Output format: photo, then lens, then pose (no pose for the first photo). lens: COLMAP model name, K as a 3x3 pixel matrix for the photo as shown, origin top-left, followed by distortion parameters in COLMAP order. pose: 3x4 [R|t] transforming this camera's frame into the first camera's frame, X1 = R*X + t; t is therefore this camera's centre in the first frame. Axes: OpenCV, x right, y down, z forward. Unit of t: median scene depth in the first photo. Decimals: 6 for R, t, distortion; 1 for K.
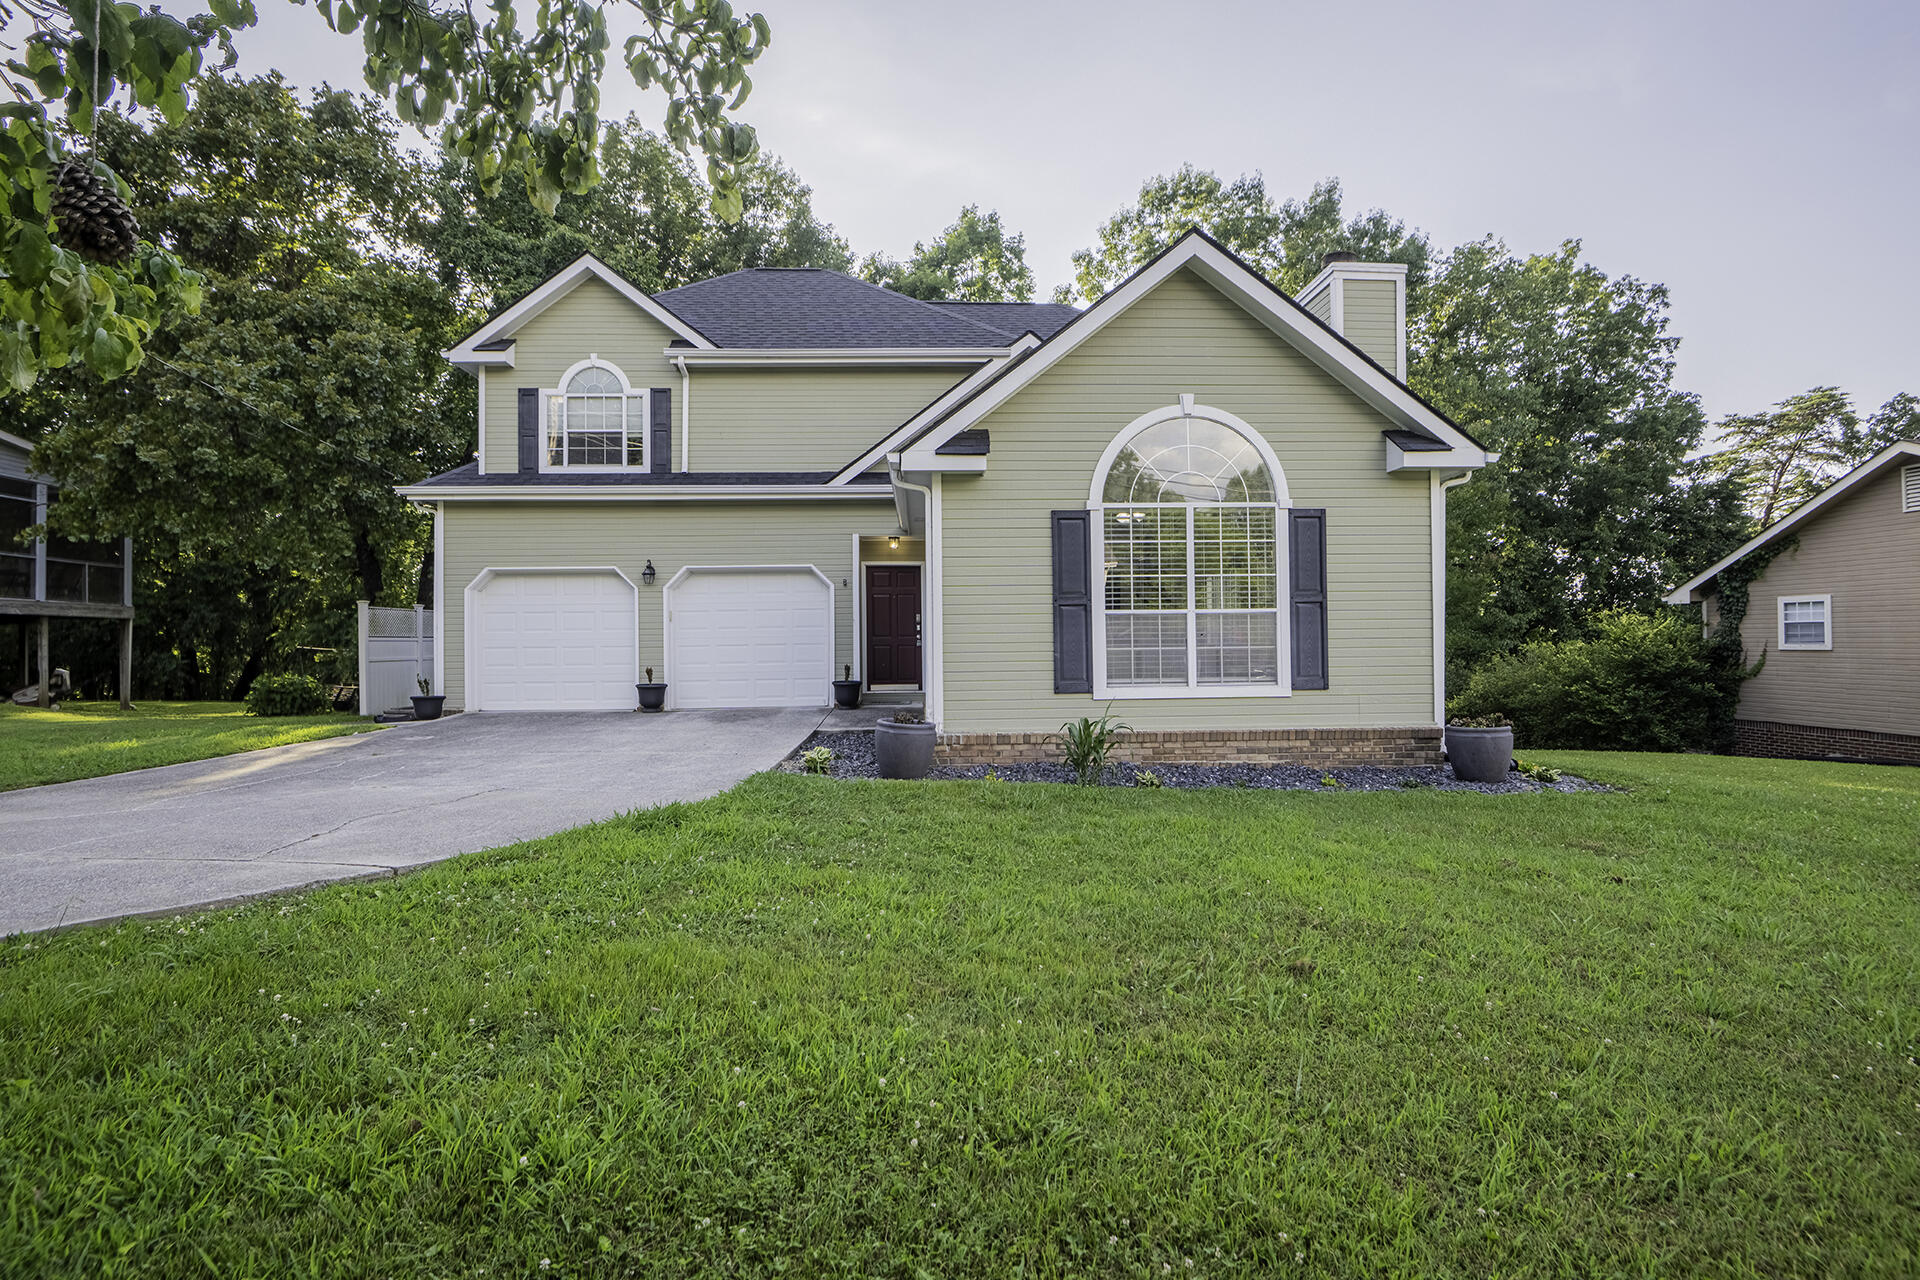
lens RADIAL K [[880.1, 0, 955.9], [0, 880.1, 631.4], [0, 0, 1]] dist [-0.003990, -0.010668]
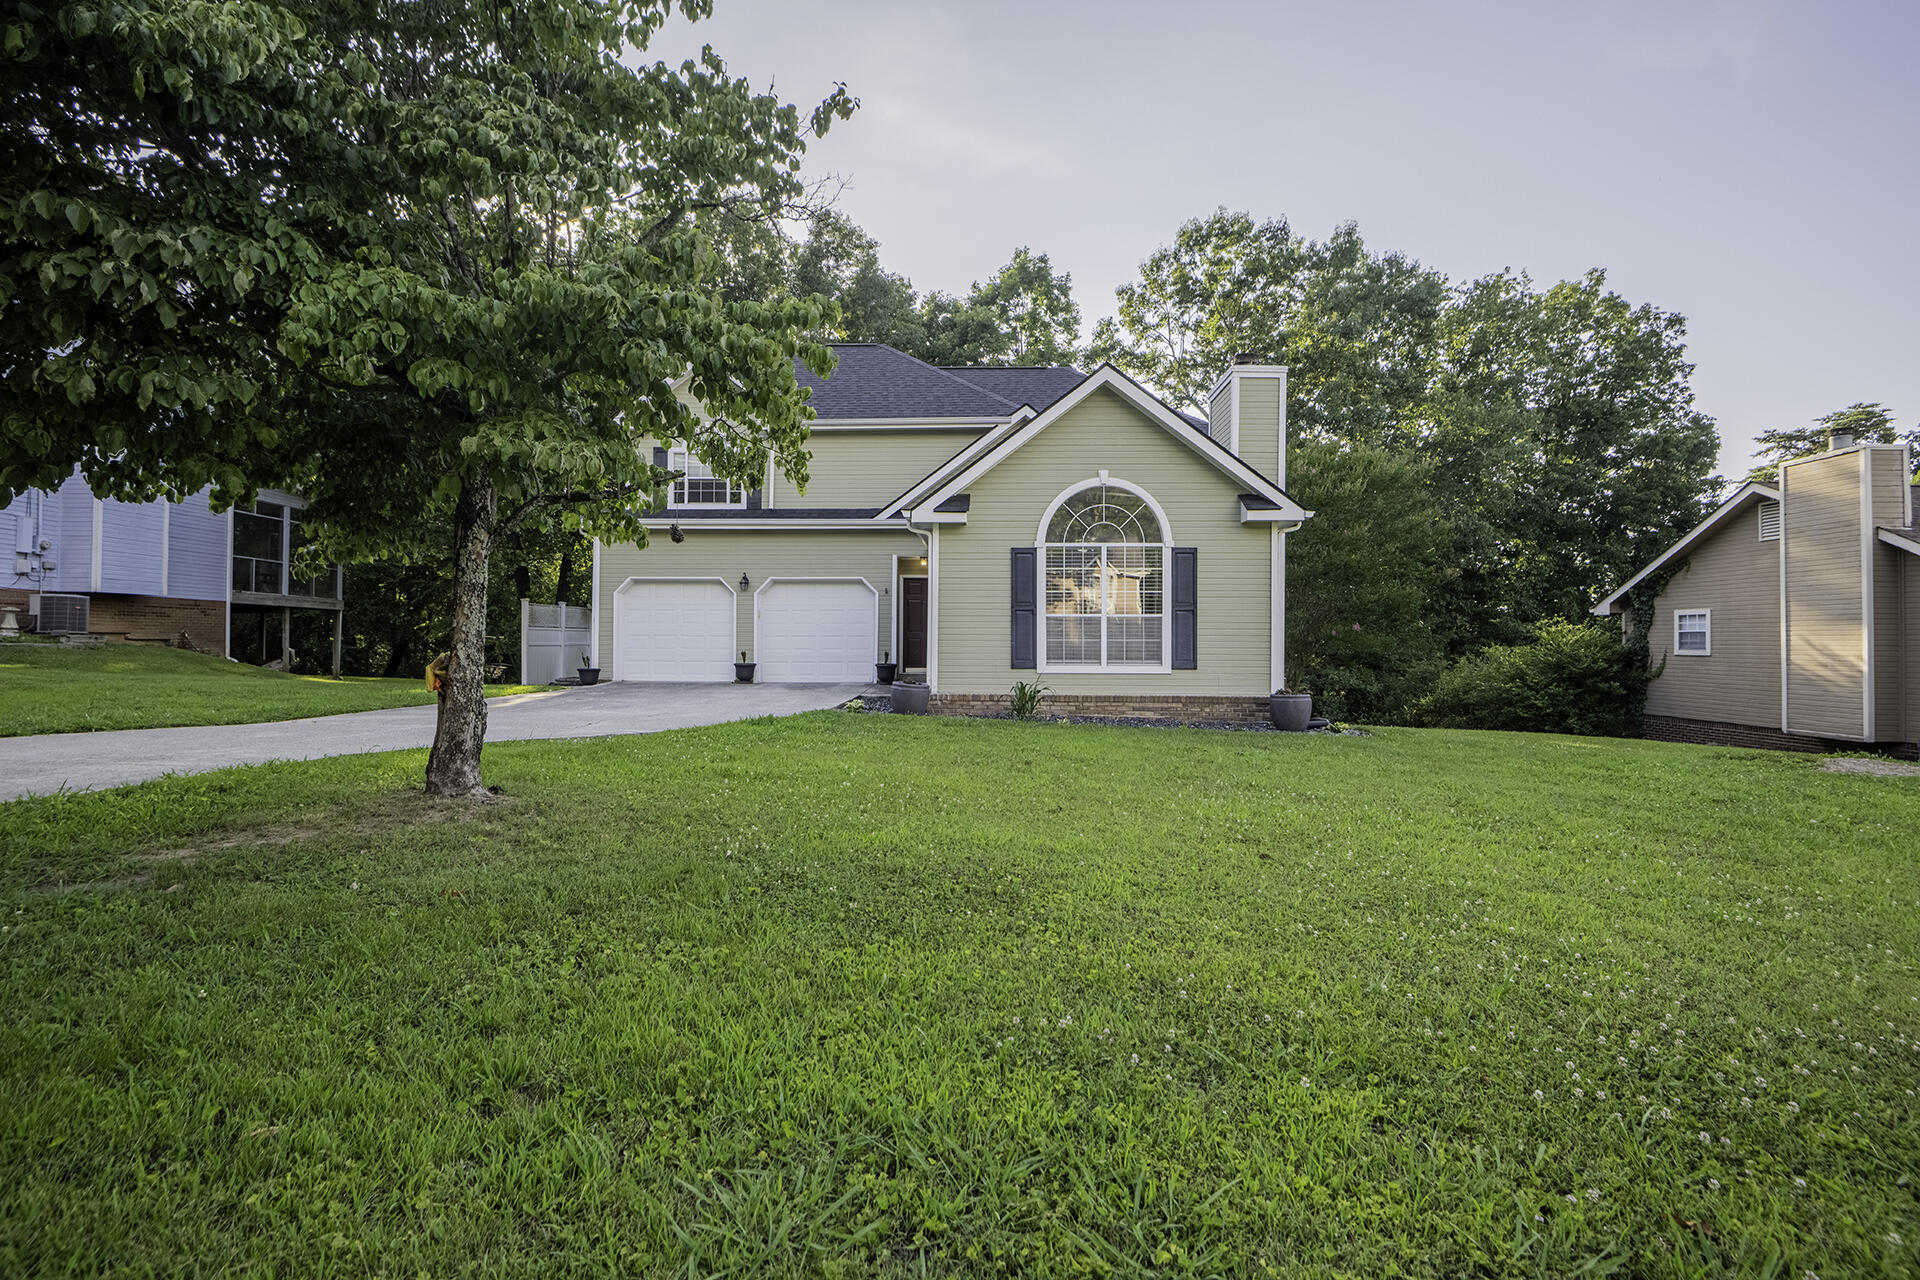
lens RADIAL K [[880.1, 0, 955.9], [0, 880.1, 631.4], [0, 0, 1]] dist [-0.003990, -0.010668]
pose [[0.996643, 0.015060, -0.080474, 0.068935], [-0.015153, 0.999885, -0.000541, 0.004392], [0.080457, 0.001759, 0.996757, -0.258154]]
